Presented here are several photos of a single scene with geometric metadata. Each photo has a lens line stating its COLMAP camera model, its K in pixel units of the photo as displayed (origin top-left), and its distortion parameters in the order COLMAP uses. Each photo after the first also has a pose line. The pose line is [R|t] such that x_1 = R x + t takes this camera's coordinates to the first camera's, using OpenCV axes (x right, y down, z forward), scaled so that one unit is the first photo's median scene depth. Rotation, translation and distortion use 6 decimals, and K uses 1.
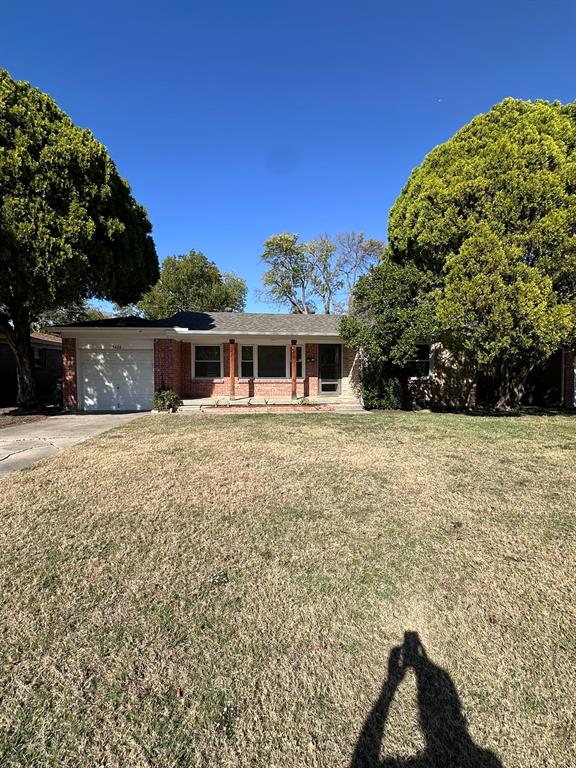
lens RADIAL K [[376.4, 0, 287.6], [0, 376.4, 371.9], [0, 0, 1]] dist [-0.000475, -0.000019]
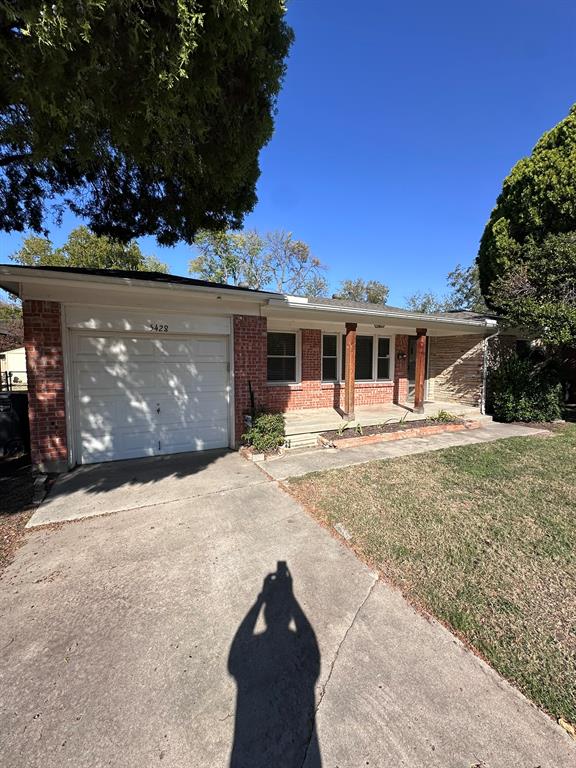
lens RADIAL K [[307.9, 0, 289.0], [0, 307.9, 382.6], [0, 0, 1]] dist [-0.002365, 0.000199]
pose [[0.937780, -0.019932, 0.346656, -0.428326], [-0.006811, 0.997103, 0.075759, -0.027012], [-0.347162, -0.073406, 0.934928, 0.563032]]
